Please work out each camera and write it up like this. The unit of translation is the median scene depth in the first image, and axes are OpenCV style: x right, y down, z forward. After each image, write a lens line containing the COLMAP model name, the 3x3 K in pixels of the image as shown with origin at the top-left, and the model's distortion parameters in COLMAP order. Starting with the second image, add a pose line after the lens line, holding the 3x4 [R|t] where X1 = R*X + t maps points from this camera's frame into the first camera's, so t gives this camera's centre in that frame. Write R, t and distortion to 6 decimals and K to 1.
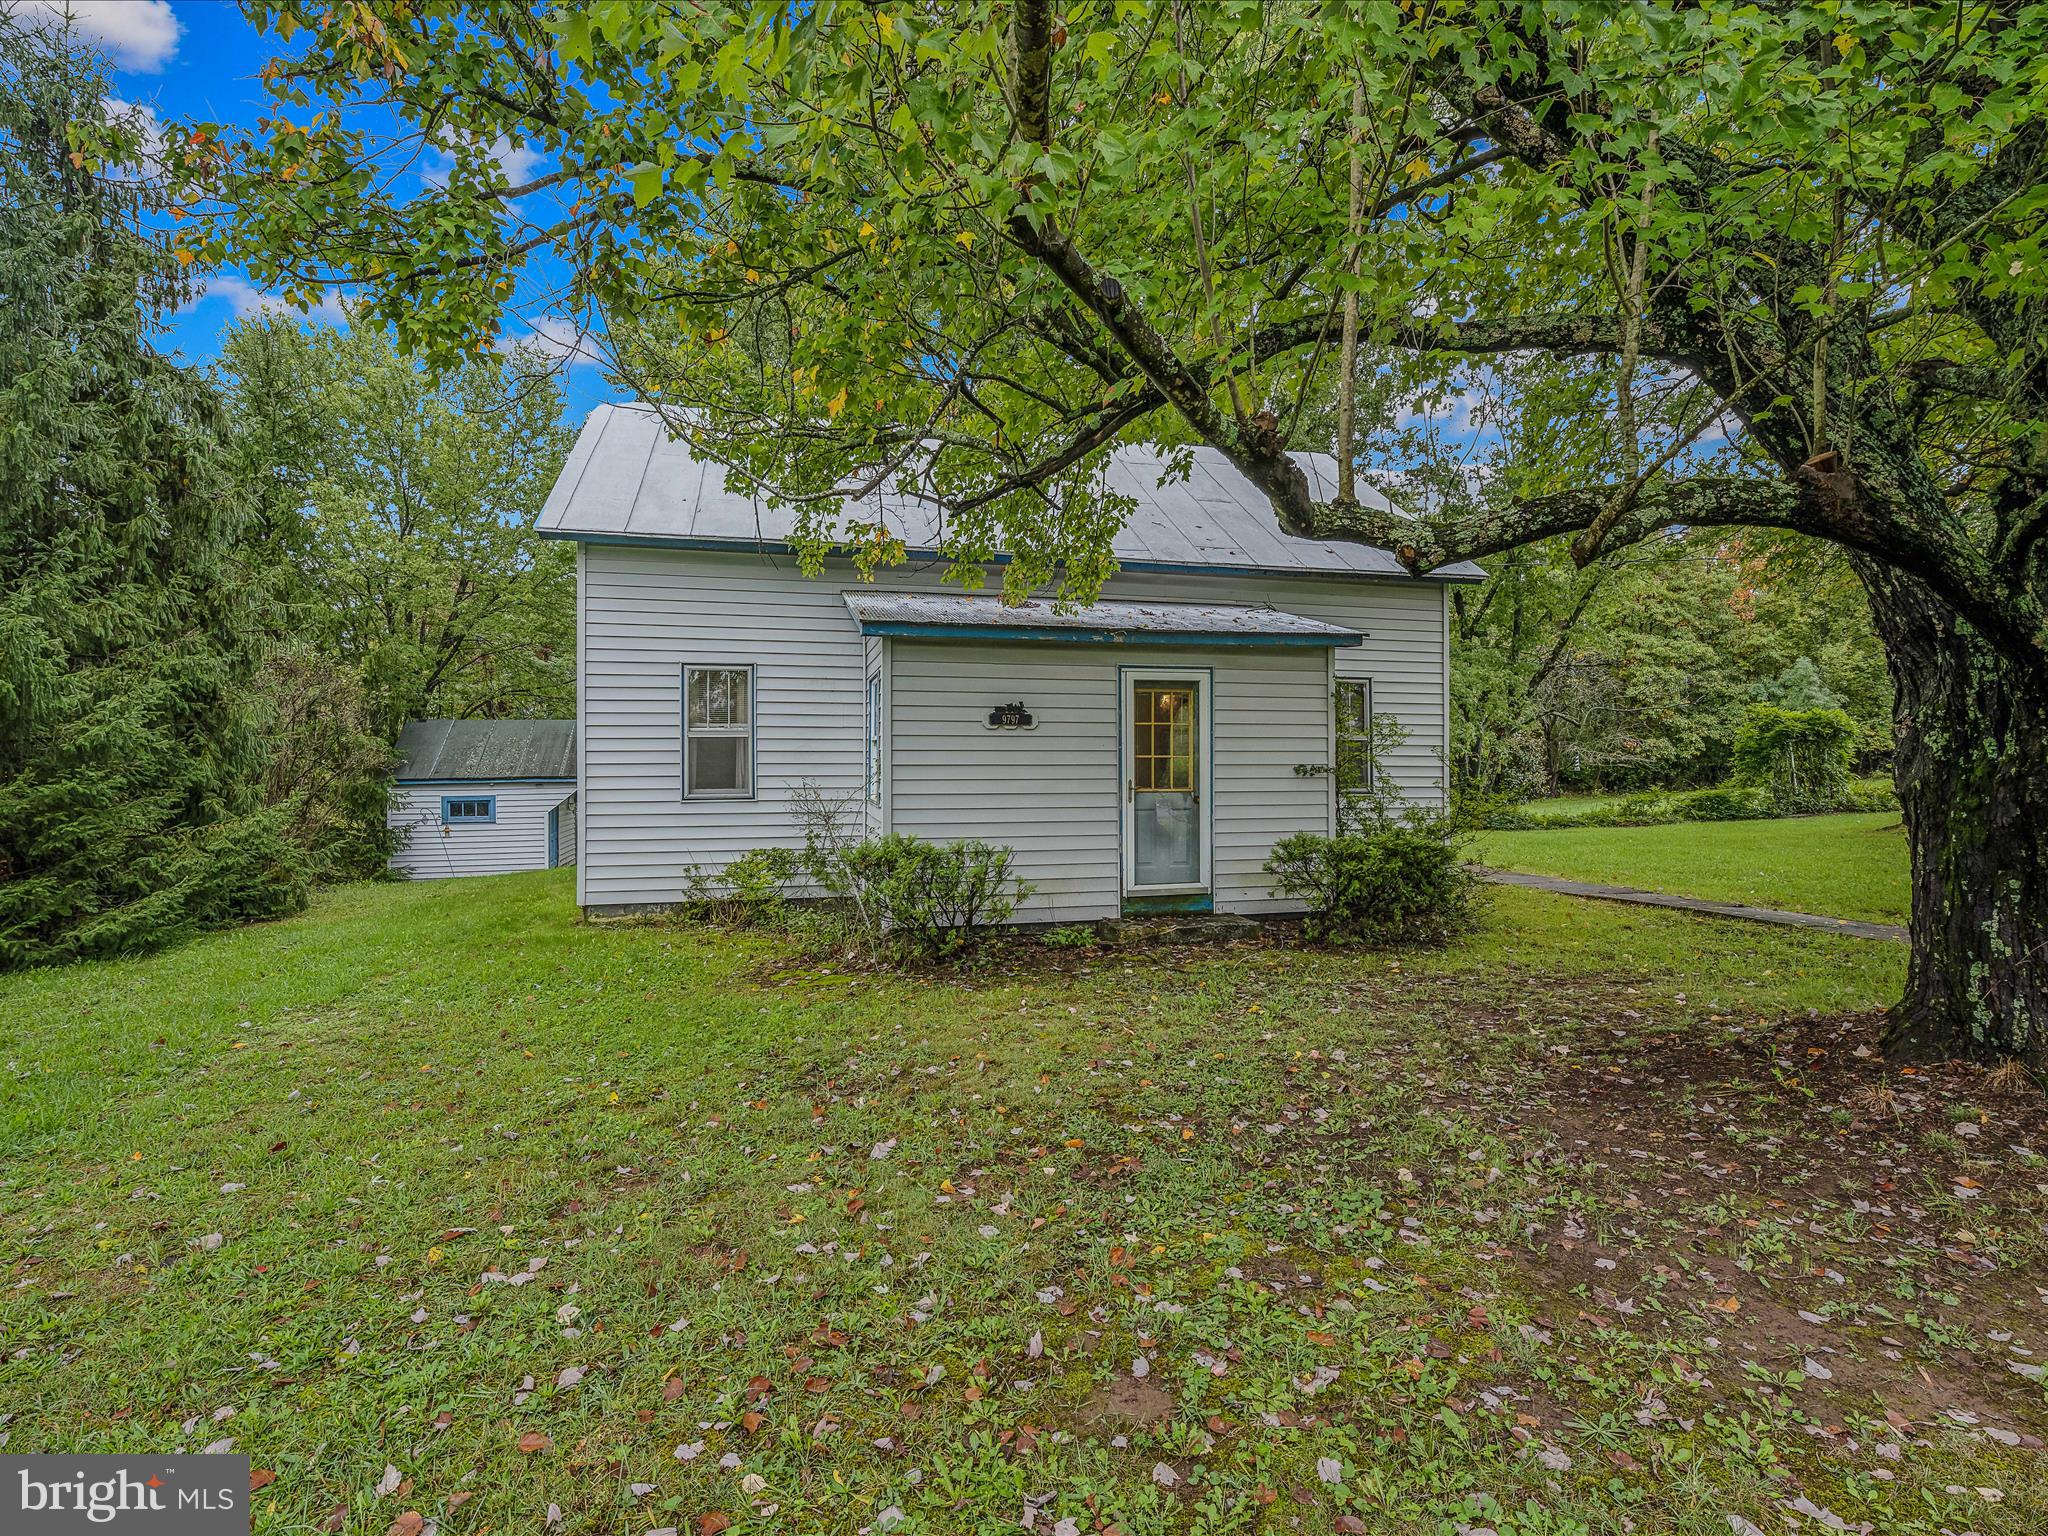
lens RADIAL K [[1003.3, 0, 1024.6], [0, 1003.3, 769.3], [0, 0, 1]] dist [-0.018405, 0.000373]
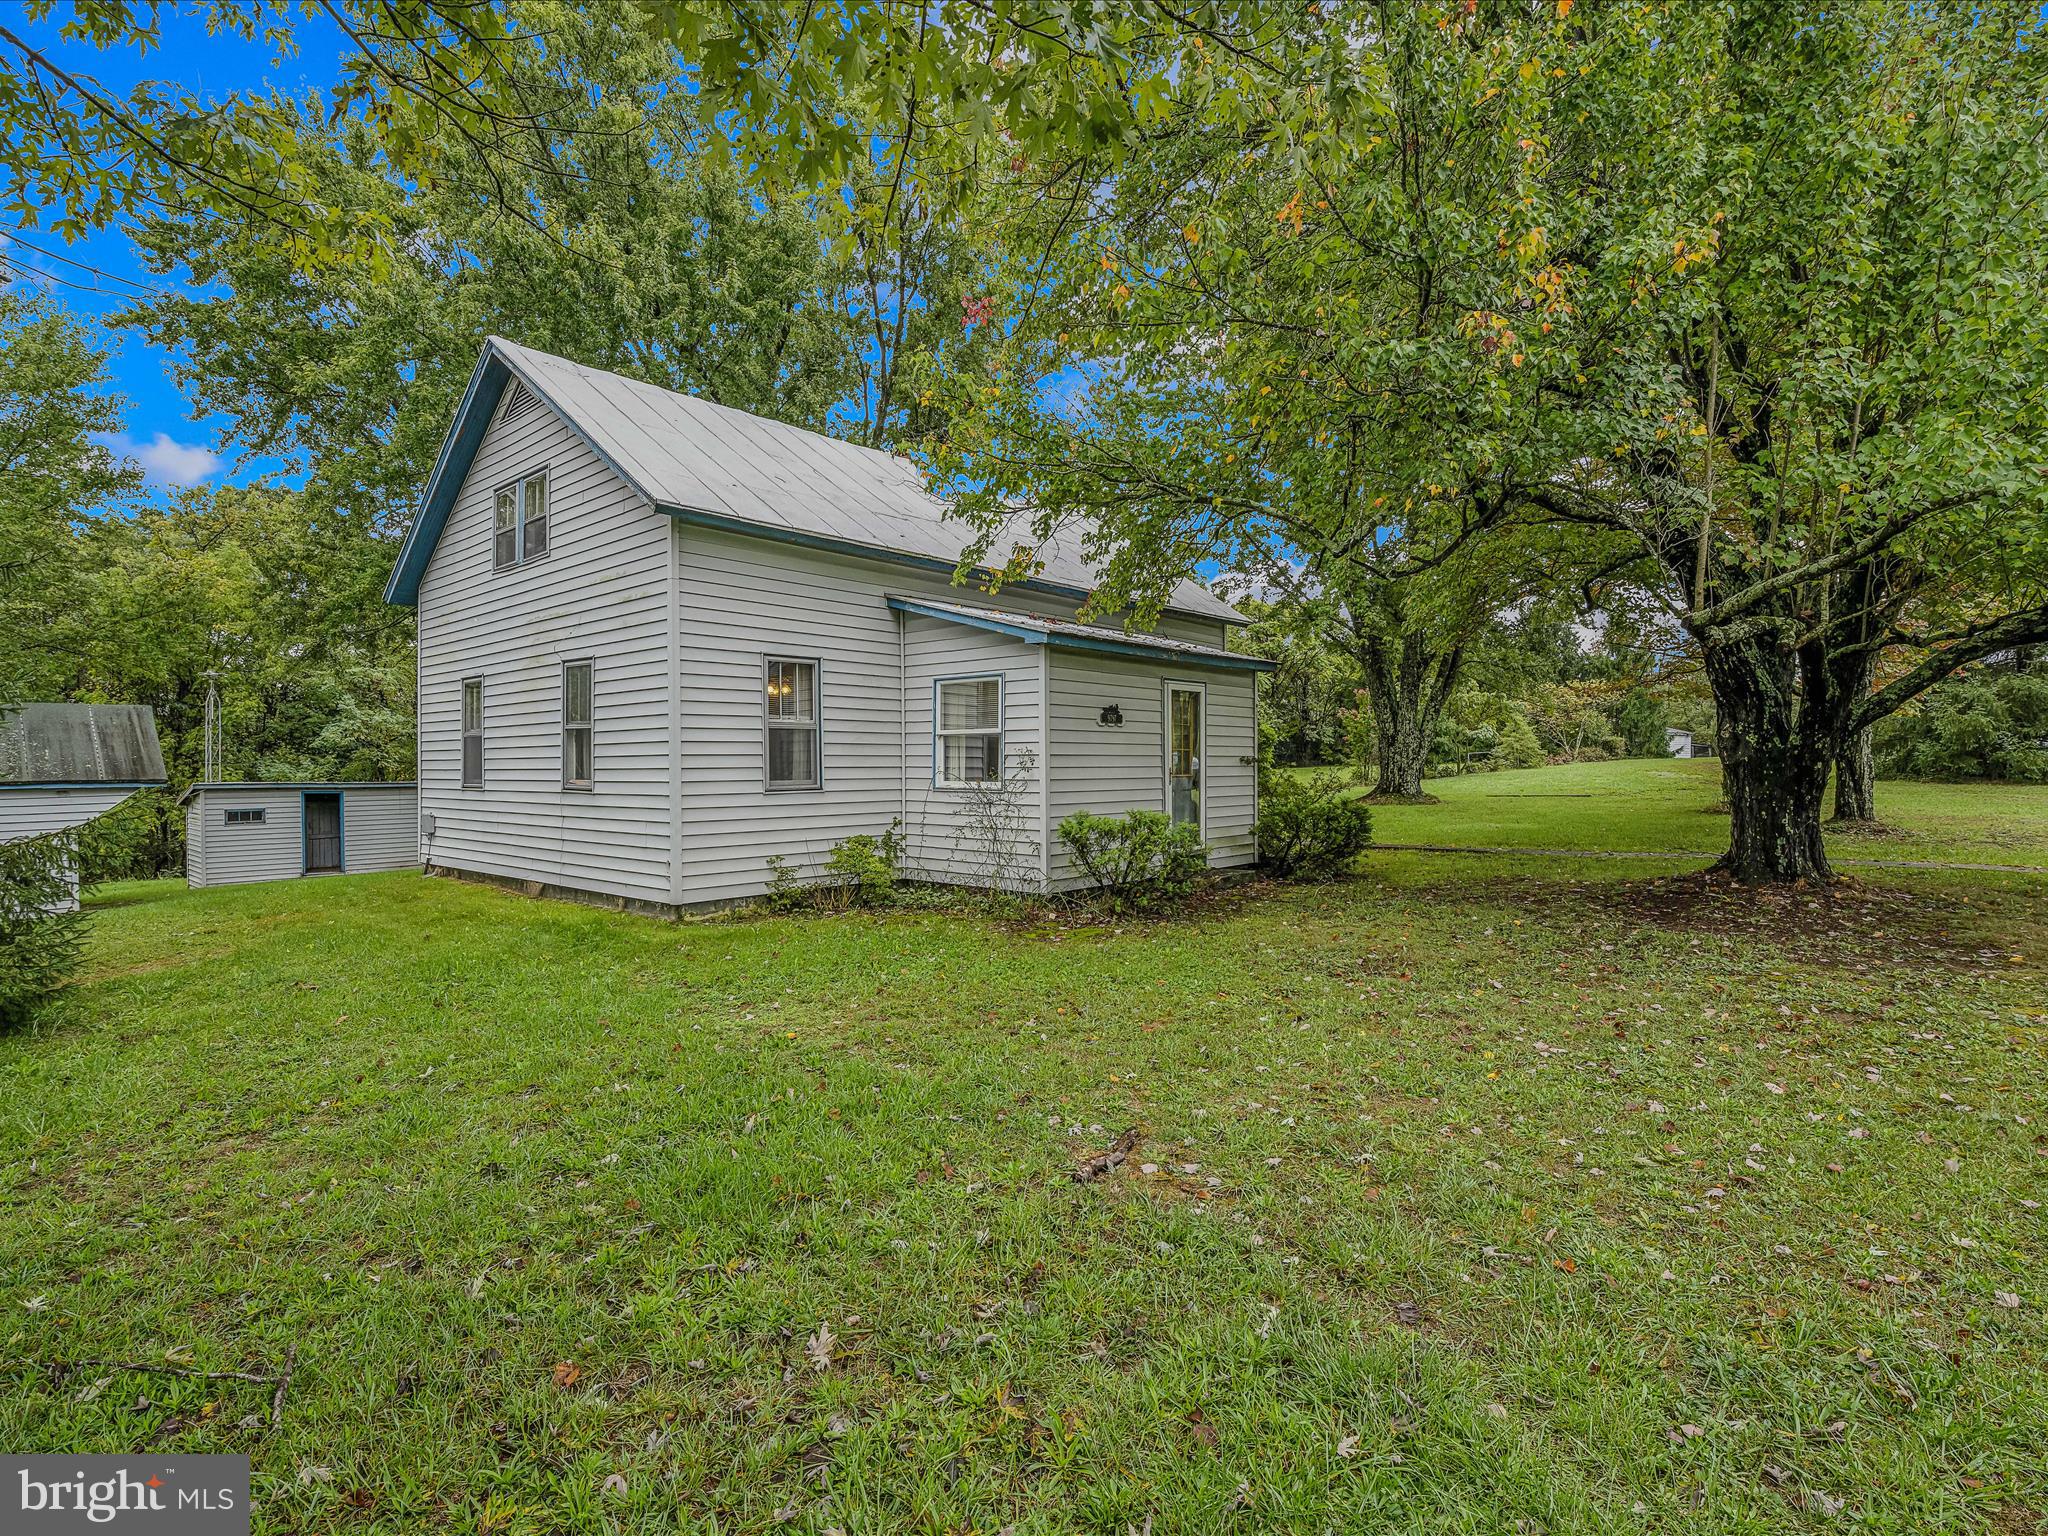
lens RADIAL K [[1003.3, 0, 1018.4], [0, 1003.3, 767.4], [0, 0, 1]] dist [-0.018405, 0.000373]
pose [[0.830017, -0.003266, 0.557729, -0.698532], [0.007182, 0.999963, -0.004834, 0.013865], [-0.557693, 0.008018, 0.830009, 0.037468]]
